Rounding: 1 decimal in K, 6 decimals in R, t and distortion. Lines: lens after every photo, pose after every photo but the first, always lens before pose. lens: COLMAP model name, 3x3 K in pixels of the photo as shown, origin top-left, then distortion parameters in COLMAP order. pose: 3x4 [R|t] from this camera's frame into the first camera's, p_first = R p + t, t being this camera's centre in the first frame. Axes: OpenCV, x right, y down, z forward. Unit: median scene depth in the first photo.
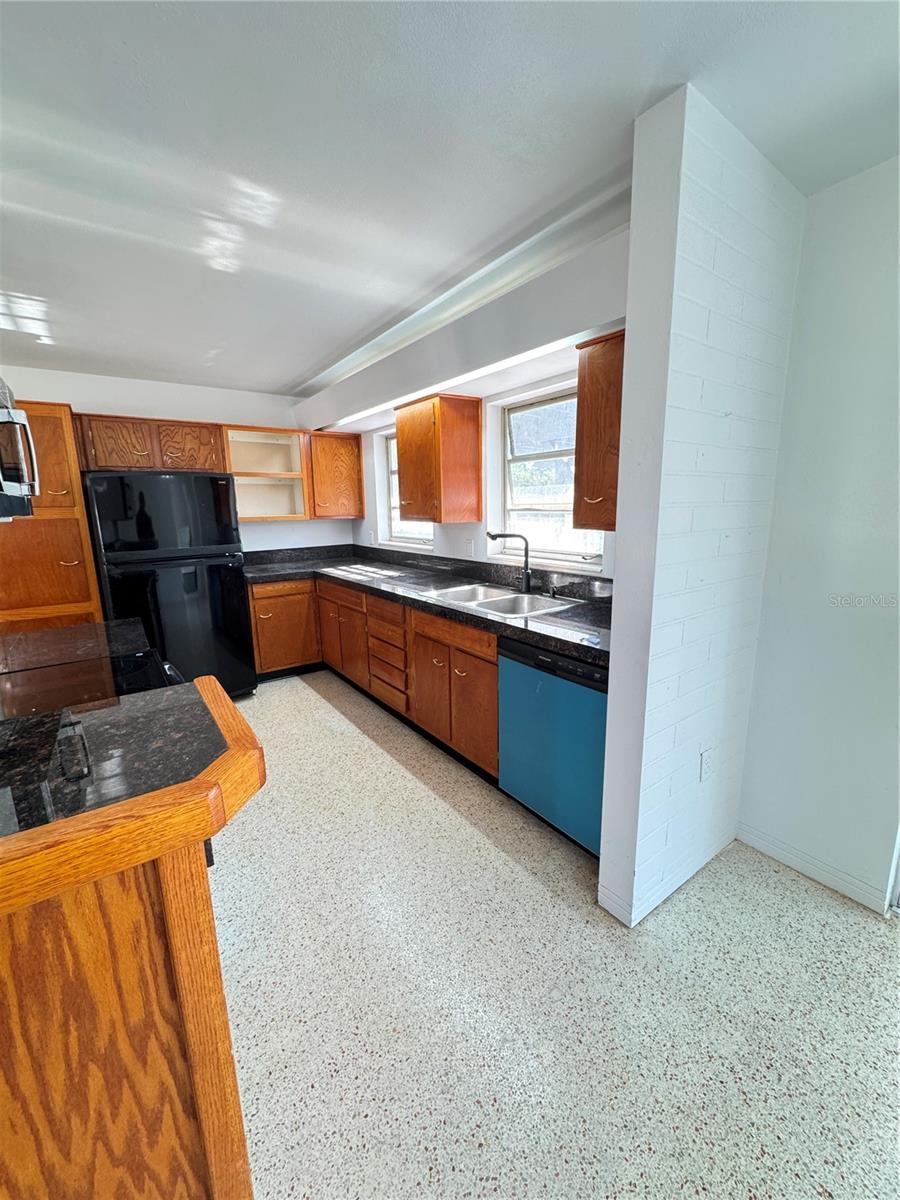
lens RADIAL K [[481.6, 0, 453.6], [0, 481.6, 602.3], [0, 0, 1]] dist [0.000310, 0.000172]
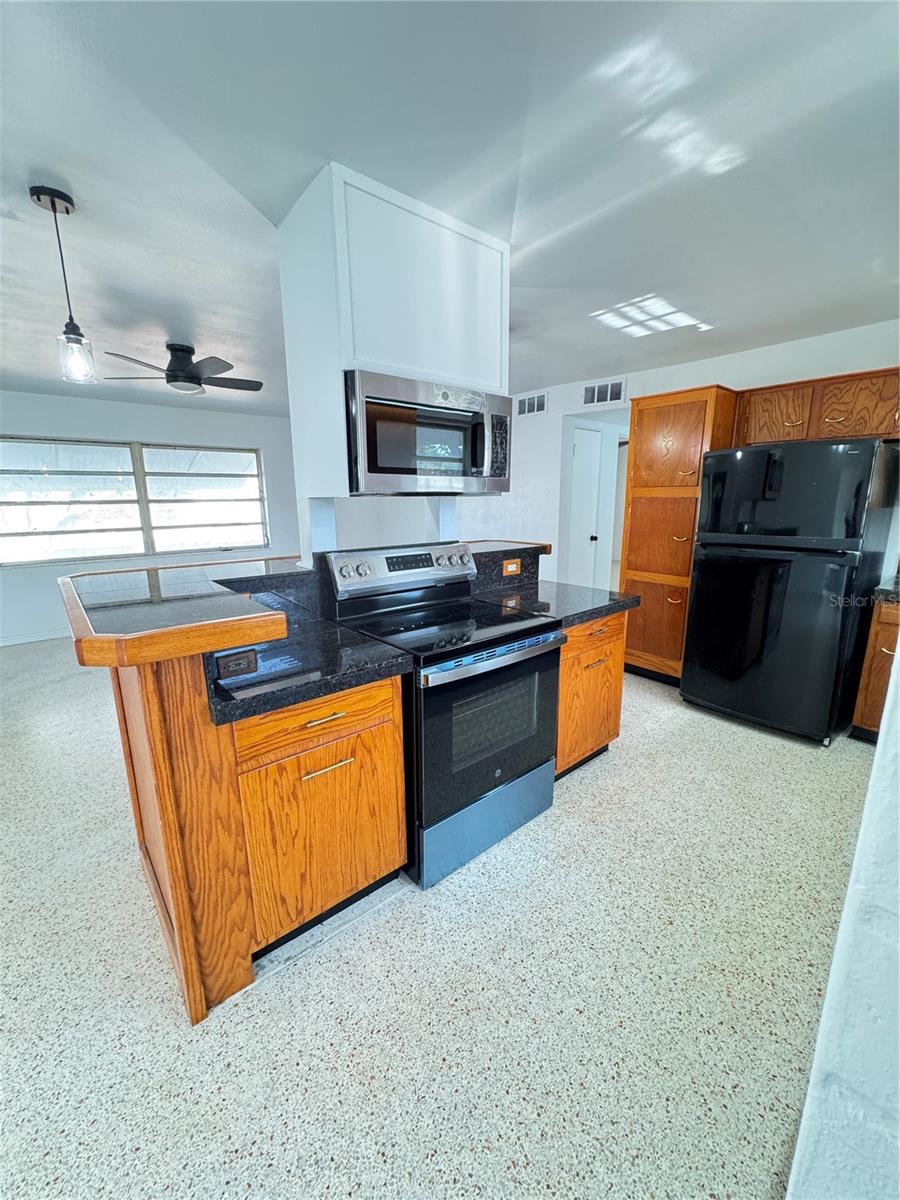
lens RADIAL K [[481.6, 0, 453.6], [0, 481.6, 602.3], [0, 0, 1]] dist [0.000310, 0.000172]
pose [[0.078305, 0.234537, -0.968948, 0.278534], [-0.195459, 0.956681, 0.215772, -0.089694], [0.977581, 0.172494, 0.120756, 0.451935]]
